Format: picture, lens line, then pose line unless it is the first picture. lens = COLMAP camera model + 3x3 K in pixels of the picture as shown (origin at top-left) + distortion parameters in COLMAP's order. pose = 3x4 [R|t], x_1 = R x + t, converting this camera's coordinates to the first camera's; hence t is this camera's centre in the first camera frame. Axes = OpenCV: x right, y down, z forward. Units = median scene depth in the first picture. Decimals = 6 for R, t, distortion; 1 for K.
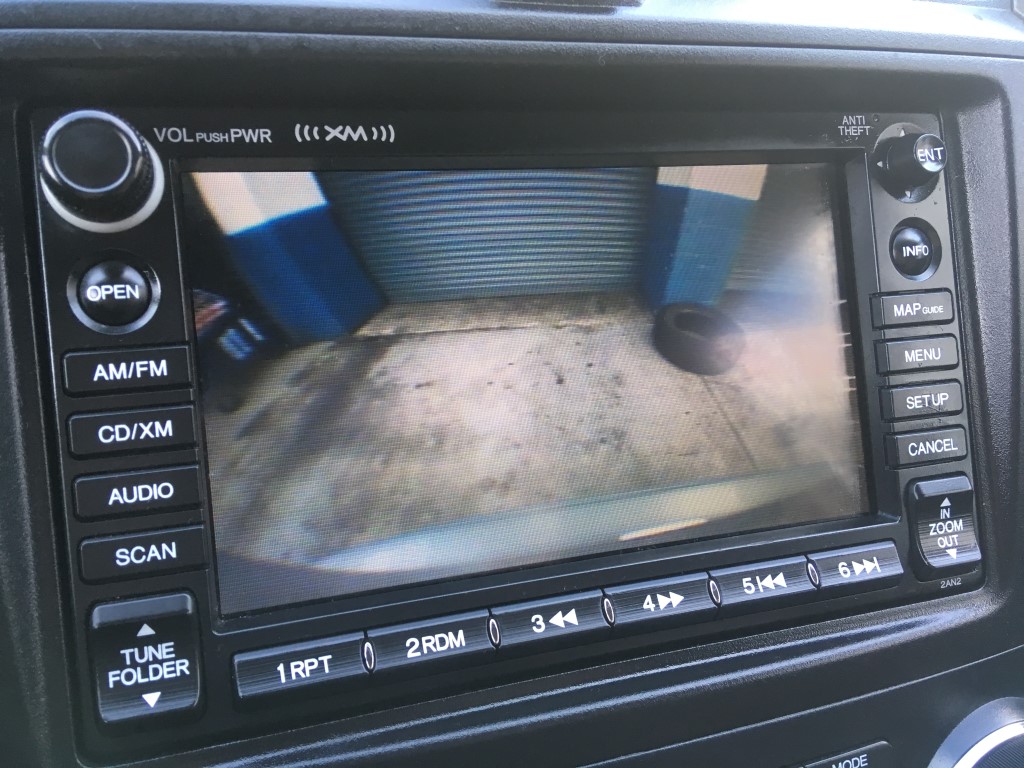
lens RADIAL K [[864.5, 0, 511.7], [0, 864.5, 383.3], [0, 0, 1]] dist [0.100603, -0.143836]
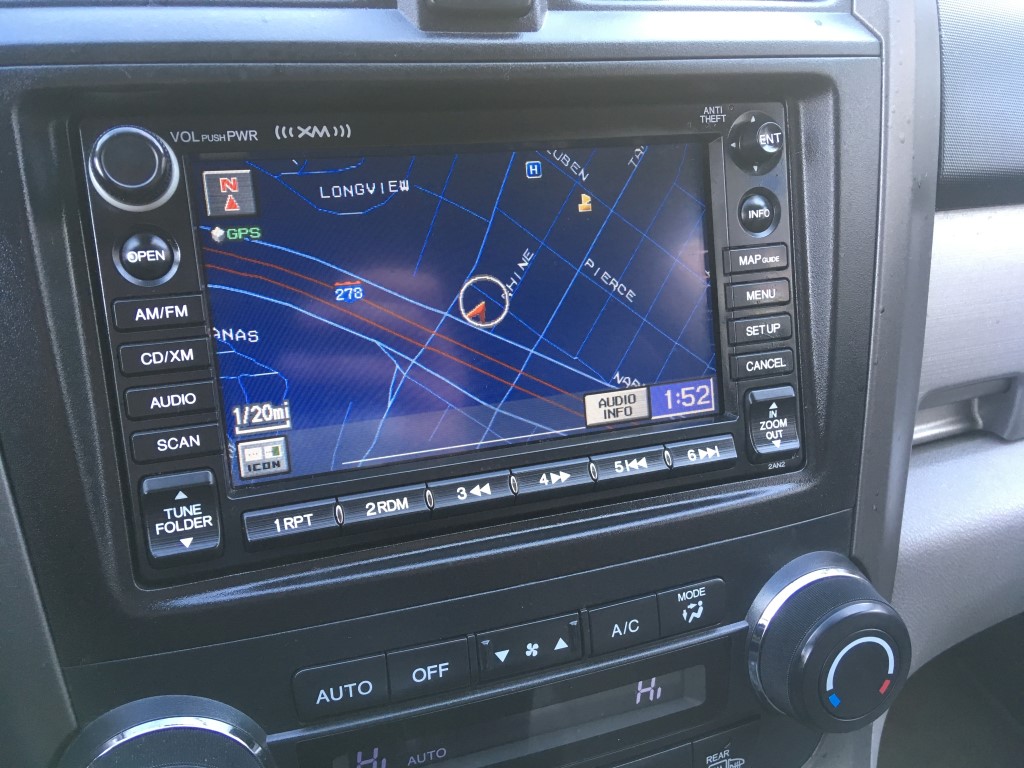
lens RADIAL K [[864.5, 0, 512.0], [0, 864.5, 381.5], [0, 0, 1]] dist [0.100603, -0.143836]
pose [[0.999777, -0.000319, 0.021125, 0.083373], [-0.001969, 0.994132, 0.108157, -0.052808], [-0.021036, -0.108175, 0.993909, -0.367951]]
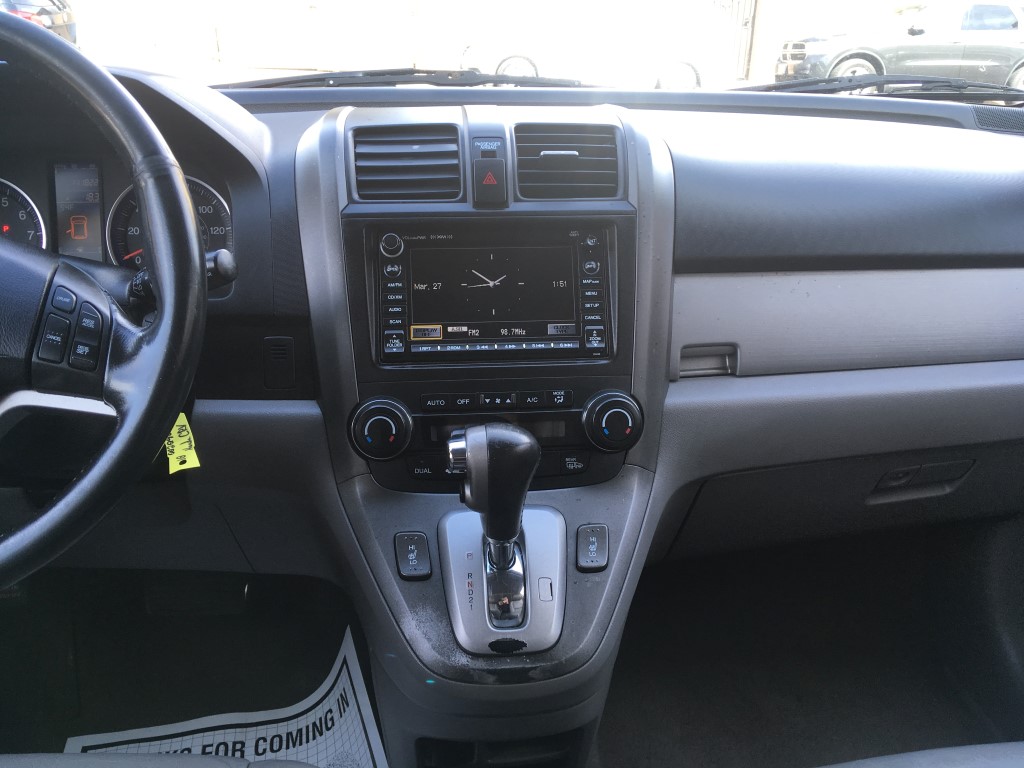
lens RADIAL K [[864.5, 0, 512.9], [0, 864.5, 385.4], [0, 0, 1]] dist [0.100603, -0.143836]
pose [[0.973140, 0.027408, -0.228576, 1.219449], [-0.052120, 0.993337, -0.102787, 0.922600], [0.224235, 0.111940, 0.968085, -3.187555]]
